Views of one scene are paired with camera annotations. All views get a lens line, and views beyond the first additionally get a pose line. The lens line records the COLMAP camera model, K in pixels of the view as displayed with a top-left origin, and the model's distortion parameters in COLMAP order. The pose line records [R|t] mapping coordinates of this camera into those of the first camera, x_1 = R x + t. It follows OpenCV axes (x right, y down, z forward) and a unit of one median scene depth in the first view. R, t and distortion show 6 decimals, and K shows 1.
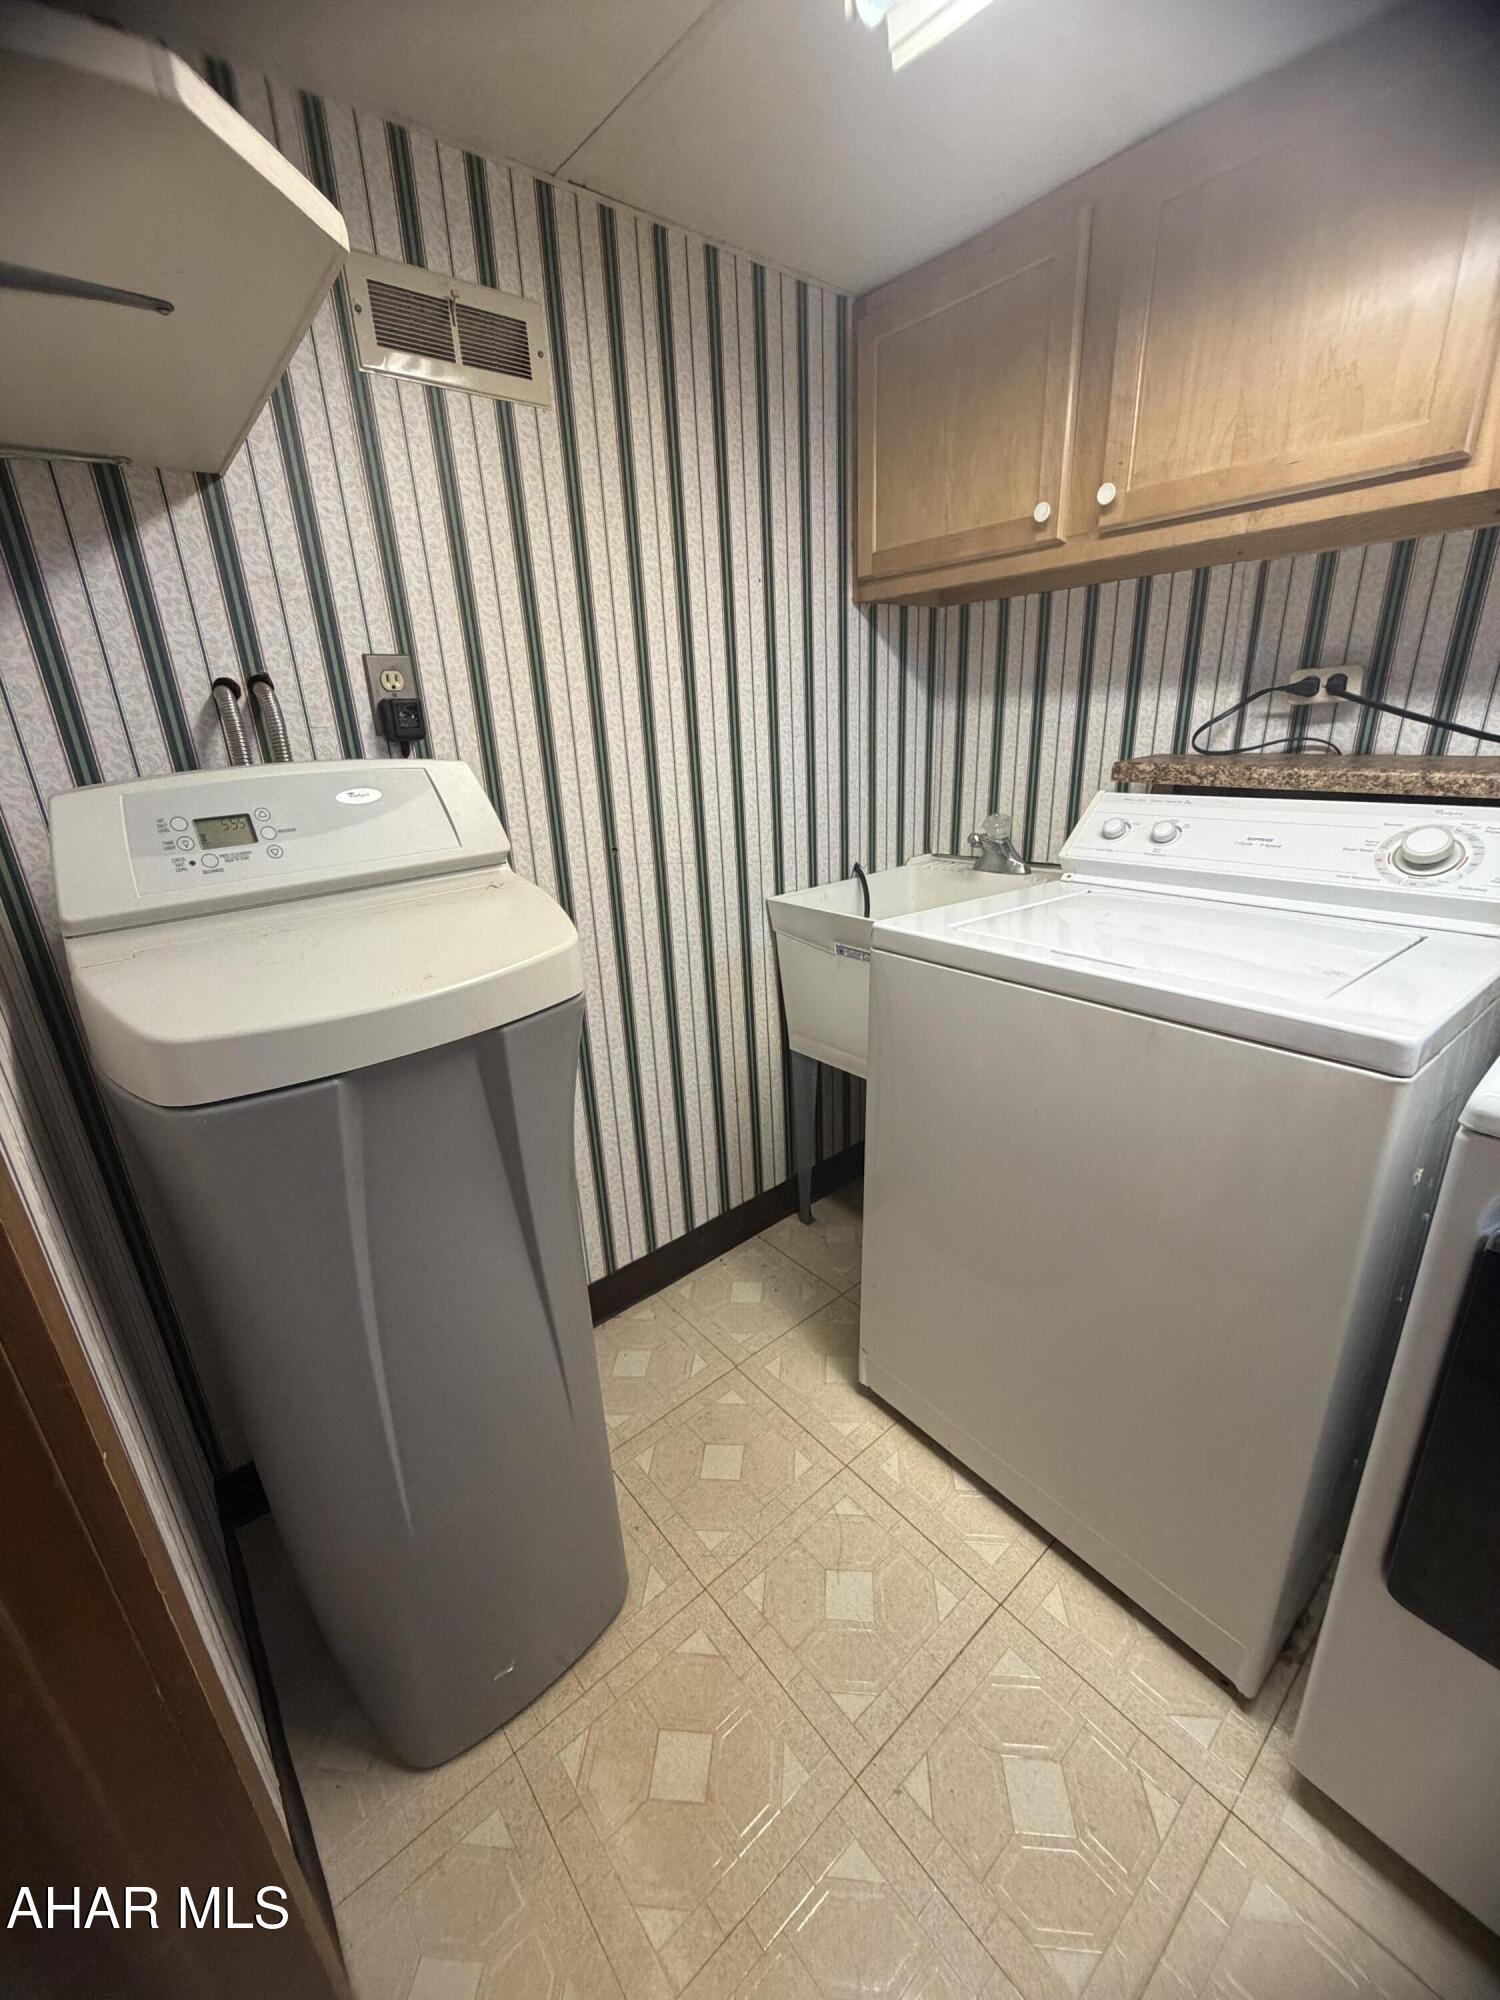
lens RADIAL K [[798.9, 0, 745.7], [0, 798.9, 995.8], [0, 0, 1]] dist [-0.002324, 0.000739]
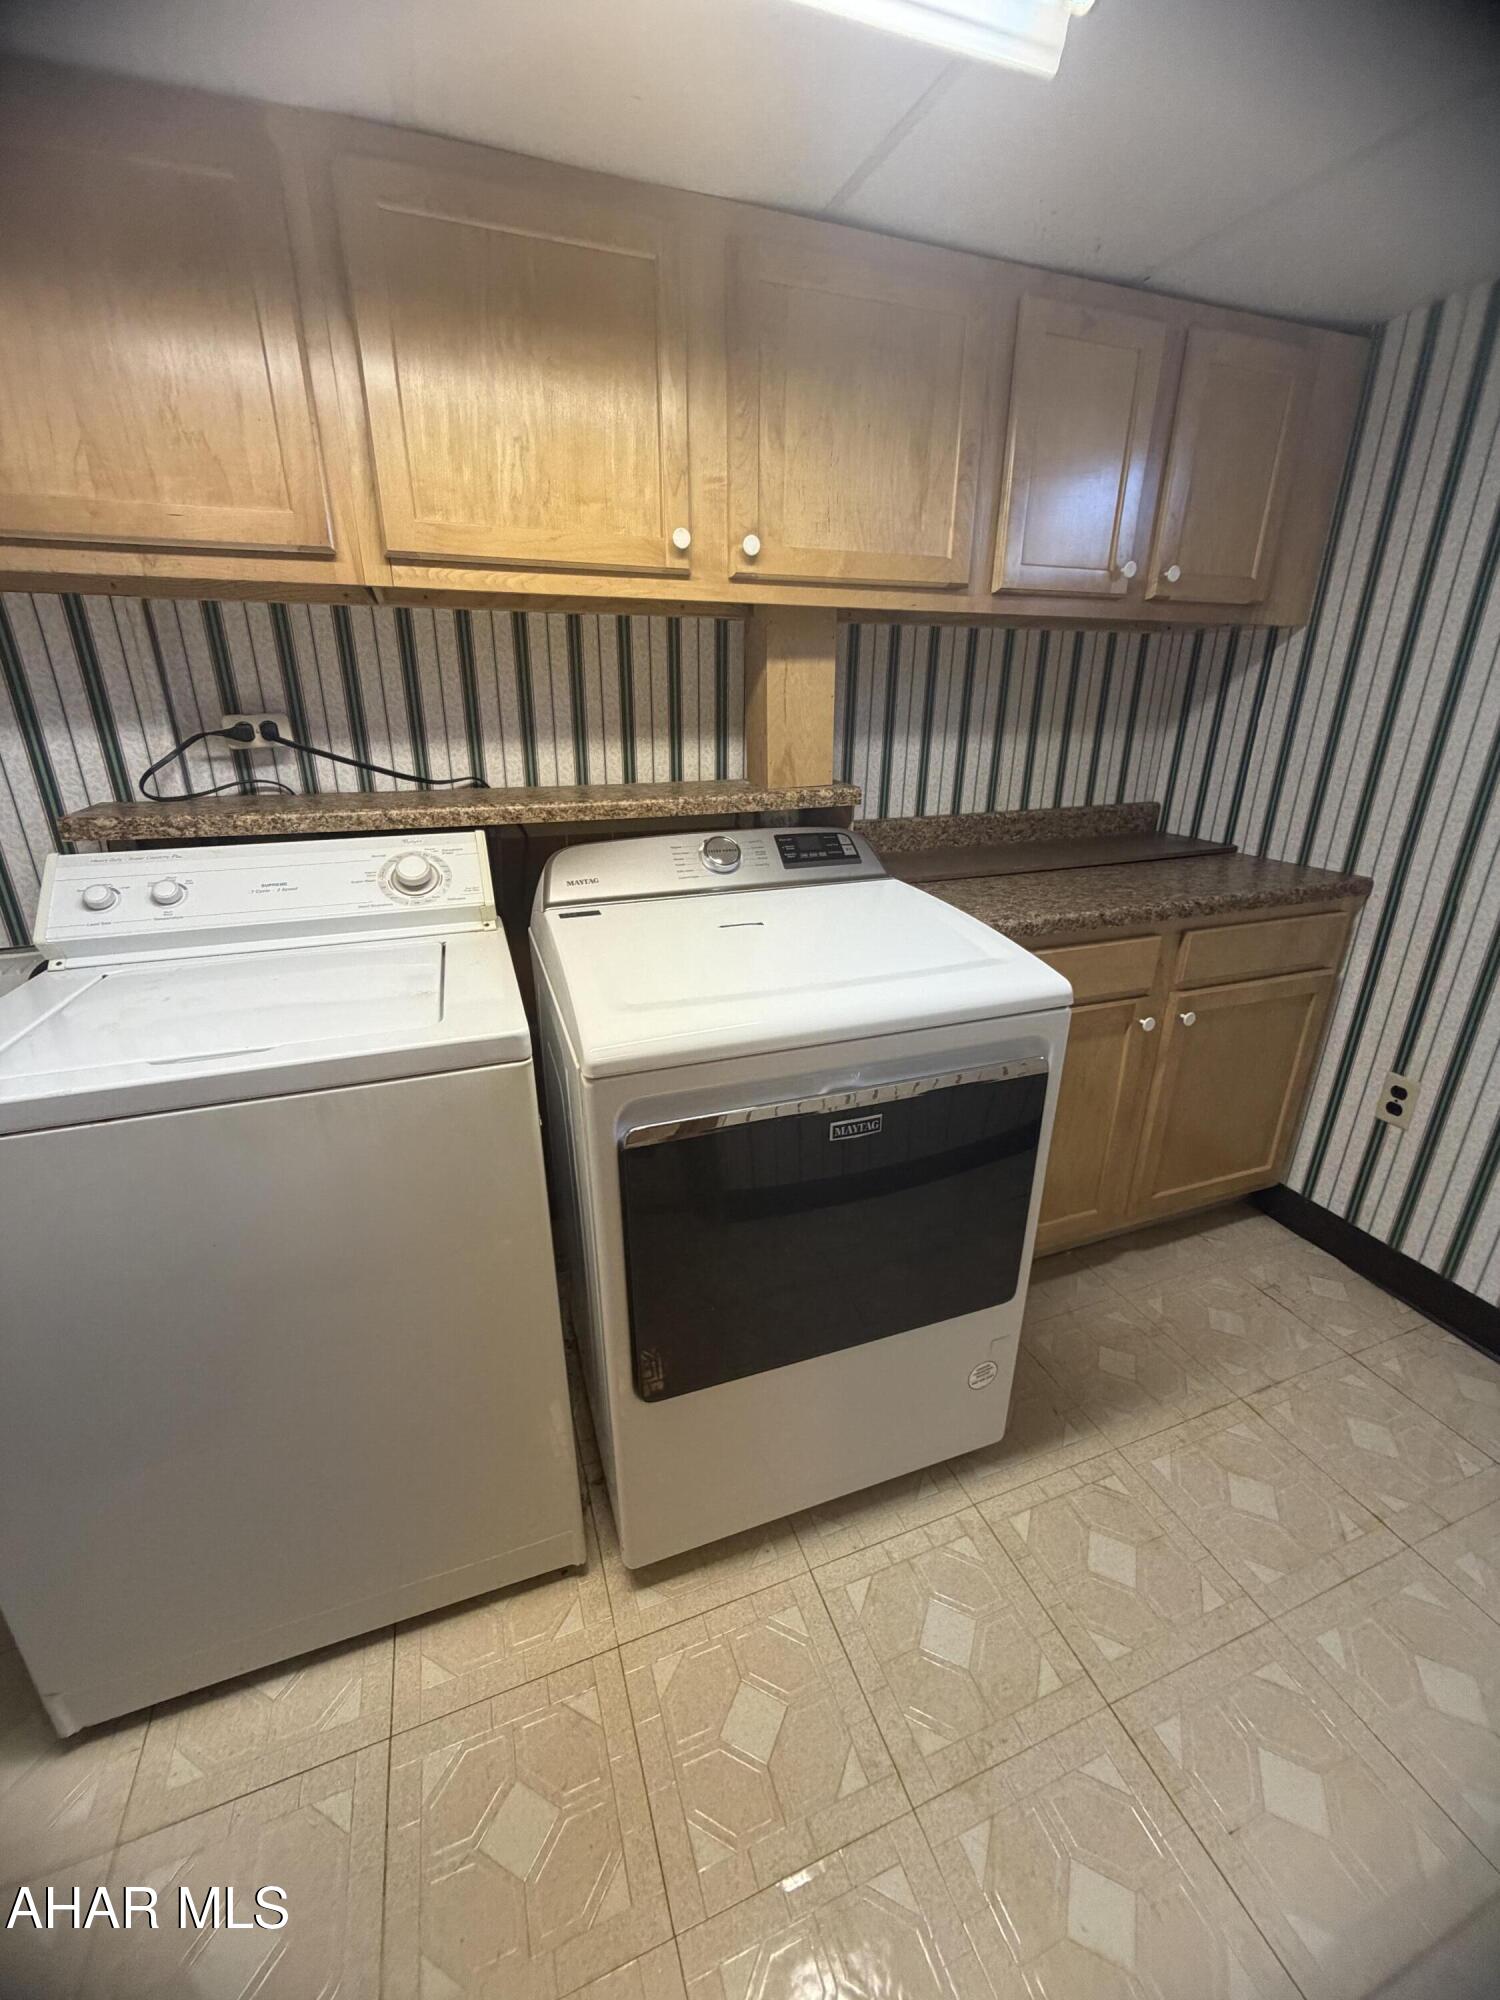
lens RADIAL K [[798.9, 0, 747.6], [0, 798.9, 994.7], [0, 0, 1]] dist [-0.002324, 0.000739]
pose [[0.327353, -0.290753, 0.899057, -0.106969], [0.299487, 0.934351, 0.193121, -0.077034], [-0.896185, 0.206037, 0.392939, 0.084860]]
